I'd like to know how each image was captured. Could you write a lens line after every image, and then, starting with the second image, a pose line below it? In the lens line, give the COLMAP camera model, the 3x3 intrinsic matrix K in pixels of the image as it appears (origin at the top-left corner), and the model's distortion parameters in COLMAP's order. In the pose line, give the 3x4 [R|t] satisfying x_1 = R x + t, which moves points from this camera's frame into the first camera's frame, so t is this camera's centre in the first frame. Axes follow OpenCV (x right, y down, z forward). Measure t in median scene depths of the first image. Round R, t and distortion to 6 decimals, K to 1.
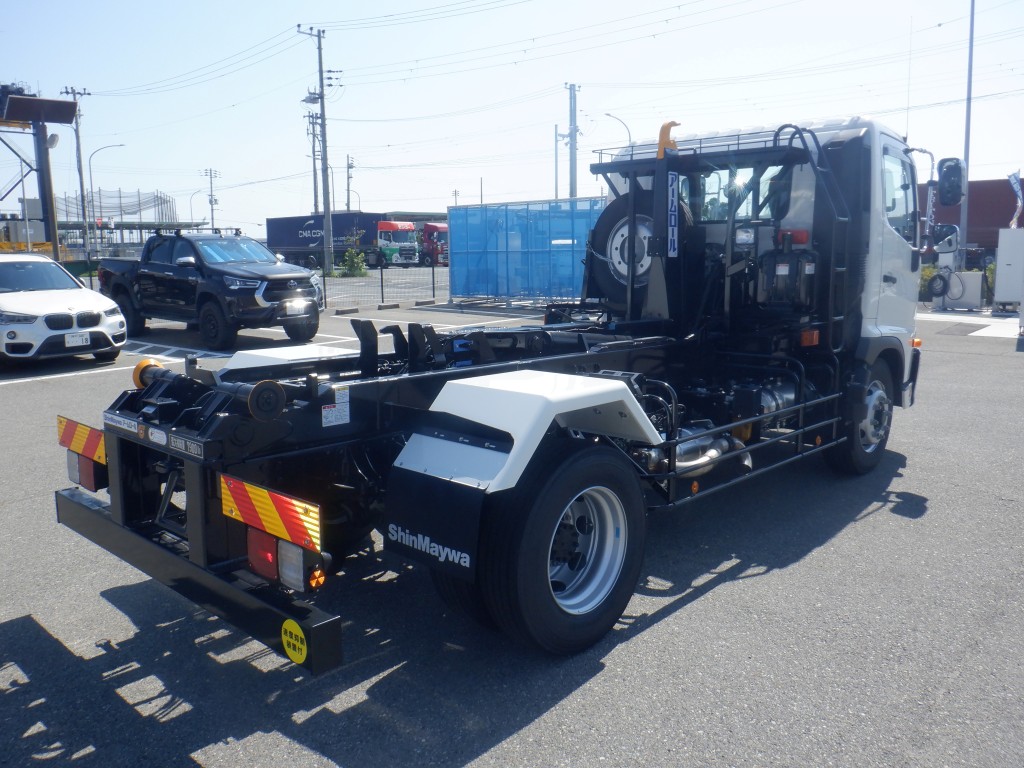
lens RADIAL K [[825.7, 0, 495.7], [0, 825.7, 381.9], [0, 0, 1]] dist [-0.018749, -0.016469]
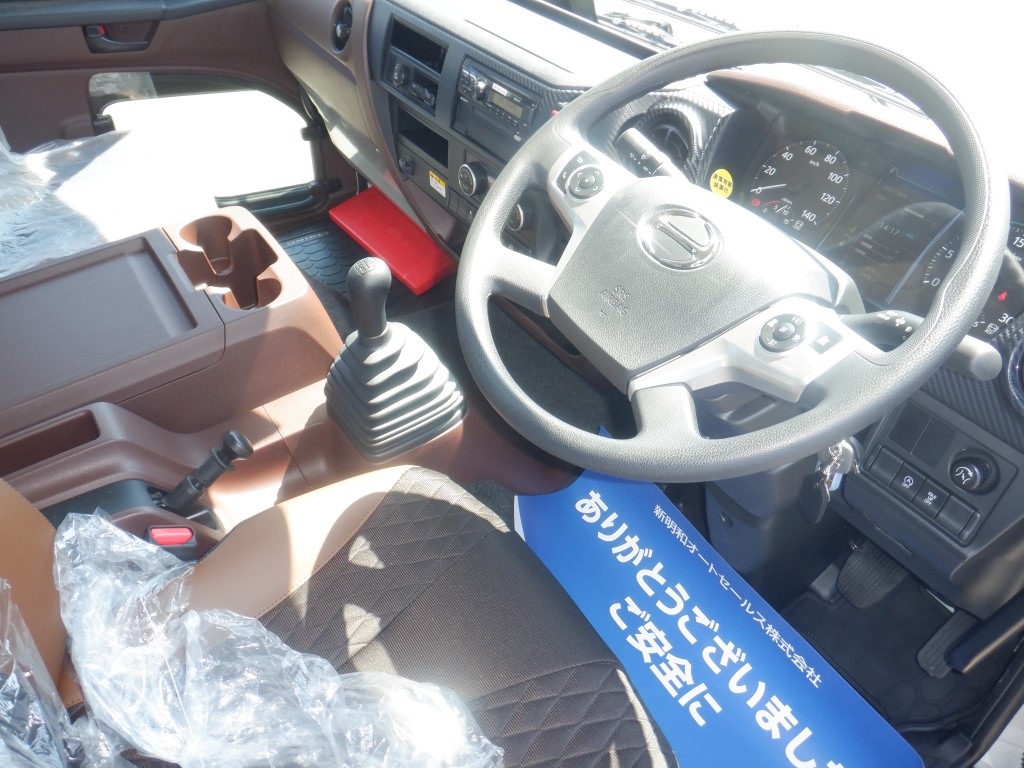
lens RADIAL K [[825.7, 0, 511.6], [0, 825.7, 384.0], [0, 0, 1]] dist [-0.018749, -0.016469]
pose [[0.971109, 0.133715, -0.197654, -0.129209], [-0.002395, 0.833690, 0.552228, -0.092455], [0.238623, -0.535800, 0.809924, -0.220204]]
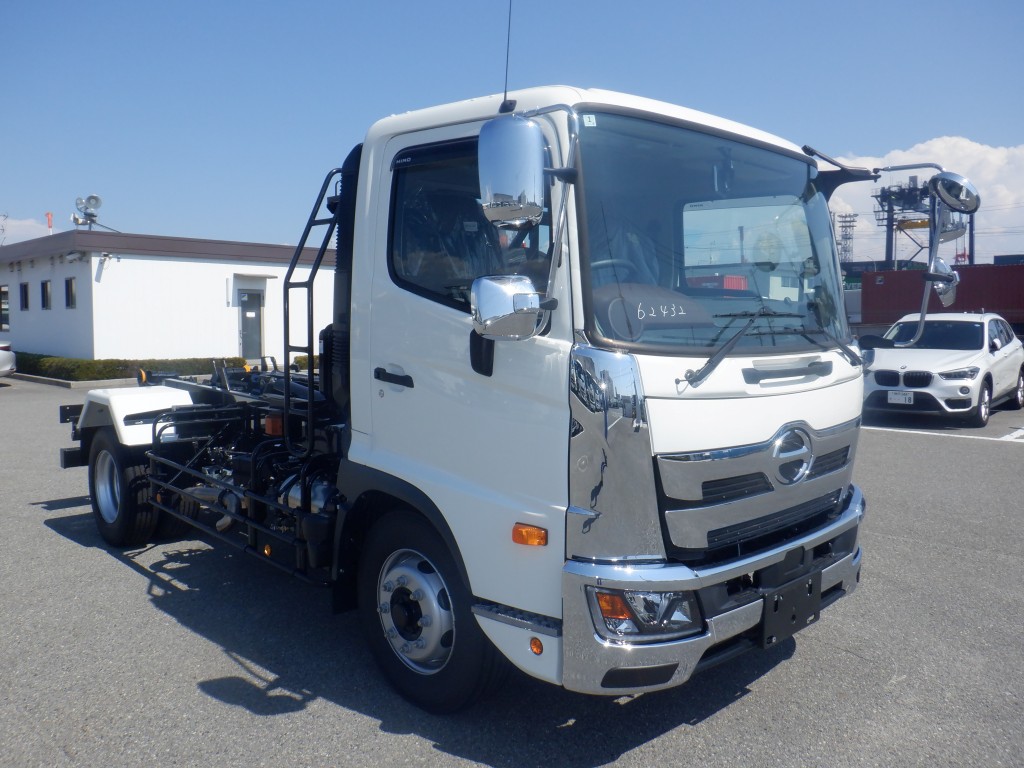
lens RADIAL K [[825.7, 0, 510.1], [0, 825.7, 378.6], [0, 0, 1]] dist [-0.018749, -0.016469]
pose [[-0.045637, 0.090067, -0.994890, 1.157920], [-0.158113, 0.982722, 0.096219, -0.210821], [0.986366, 0.161697, -0.030607, 1.200964]]
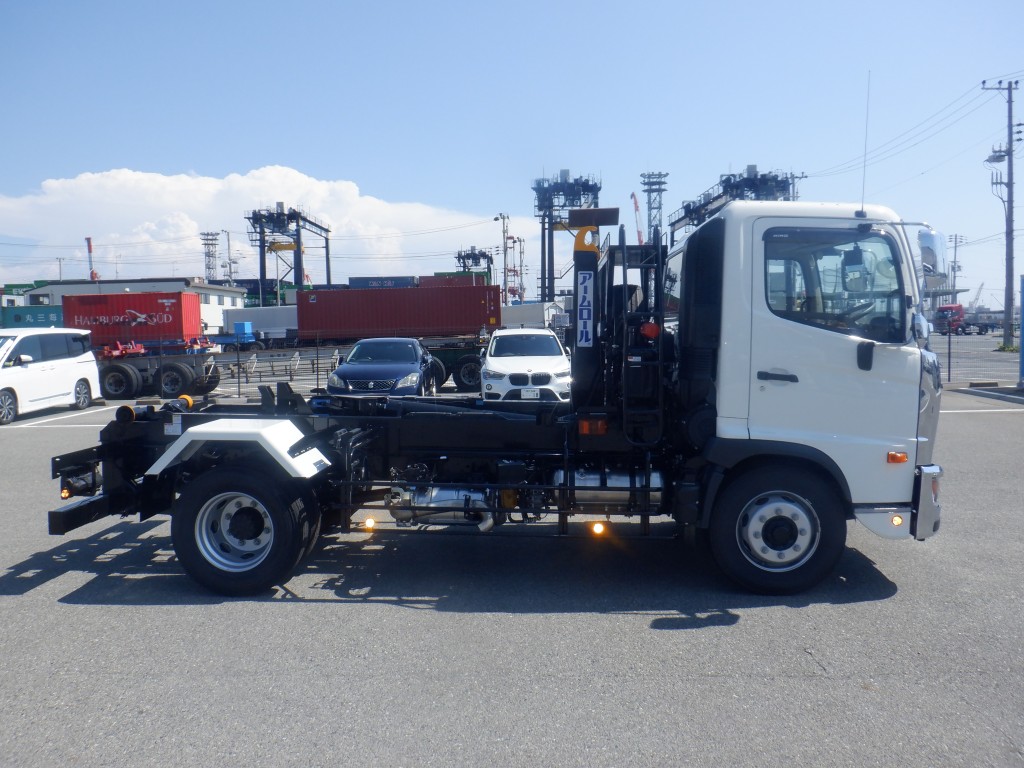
lens RADIAL K [[825.7, 0, 501.7], [0, 825.7, 381.7], [0, 0, 1]] dist [-0.018749, -0.016469]
pose [[0.642885, 0.056194, -0.763898, 1.057204], [-0.118065, 0.992656, -0.026340, -0.065994], [0.756808, 0.107124, 0.644799, 0.218271]]
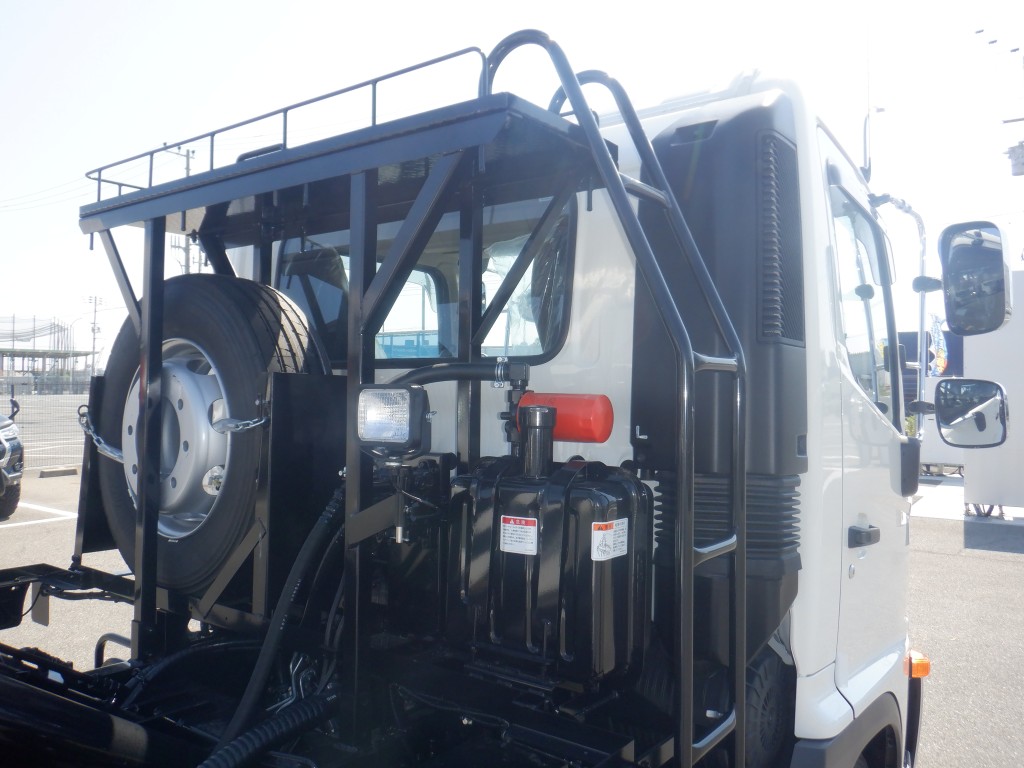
lens RADIAL K [[825.7, 0, 507.3], [0, 825.7, 383.1], [0, 0, 1]] dist [-0.018749, -0.016469]
pose [[0.992688, 0.017986, 0.119364, 0.307943], [0.001549, 0.986858, -0.161582, -0.141536], [-0.120702, 0.160586, 0.979614, 0.713918]]
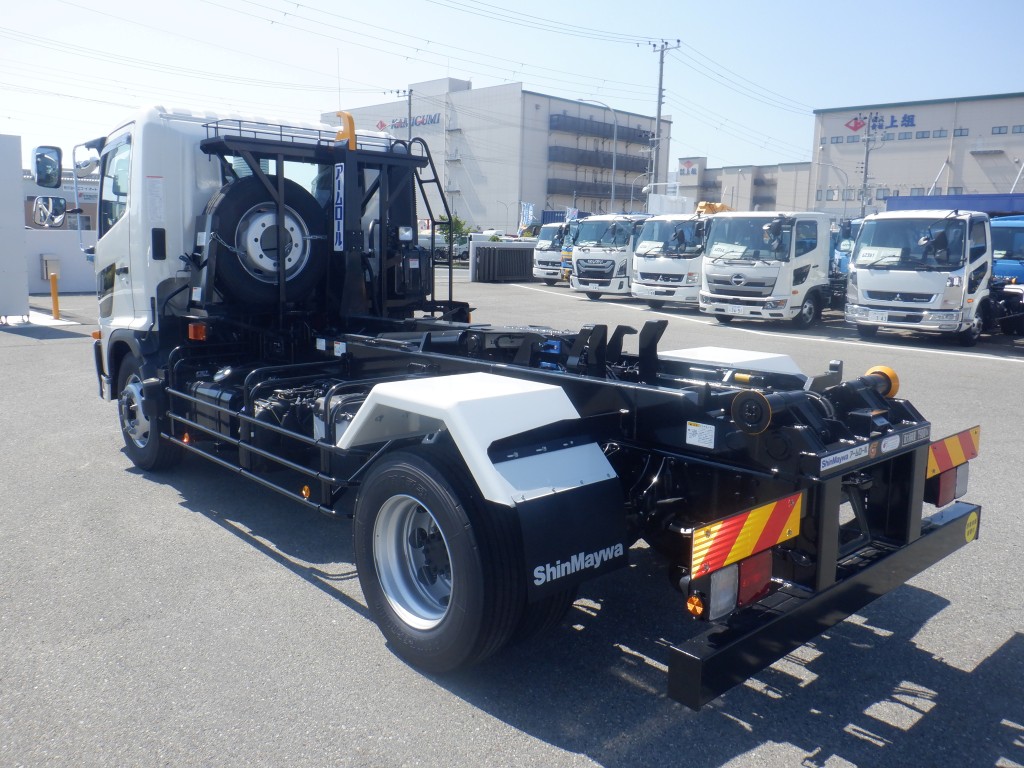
lens RADIAL K [[825.7, 0, 501.4], [0, 825.7, 376.1], [0, 0, 1]] dist [-0.018749, -0.016469]
pose [[0.081189, -0.141905, 0.986545, -0.804138], [0.132957, 0.982508, 0.130382, -0.114959], [-0.987791, 0.120583, 0.098636, 0.781066]]
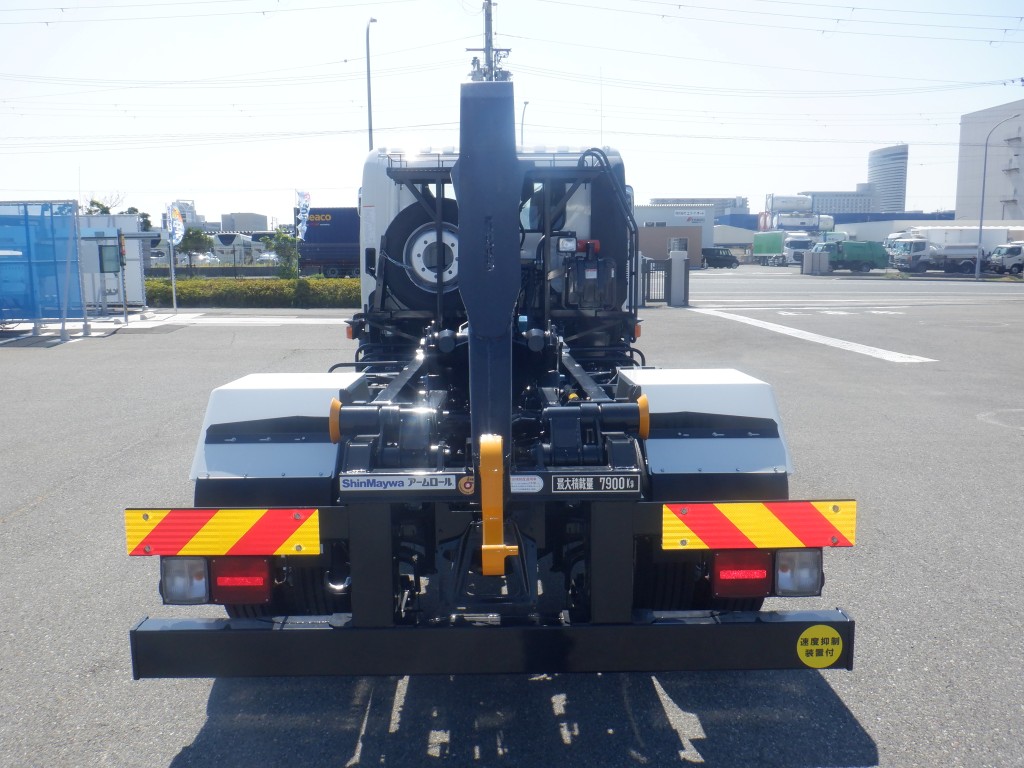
lens RADIAL K [[825.7, 0, 504.5], [0, 825.7, 381.6], [0, 0, 1]] dist [-0.018749, -0.016469]
pose [[0.716741, -0.095834, 0.690723, -0.549688], [0.107964, 0.993819, 0.025856, -0.029623], [-0.688931, 0.056041, 0.722657, 0.255400]]
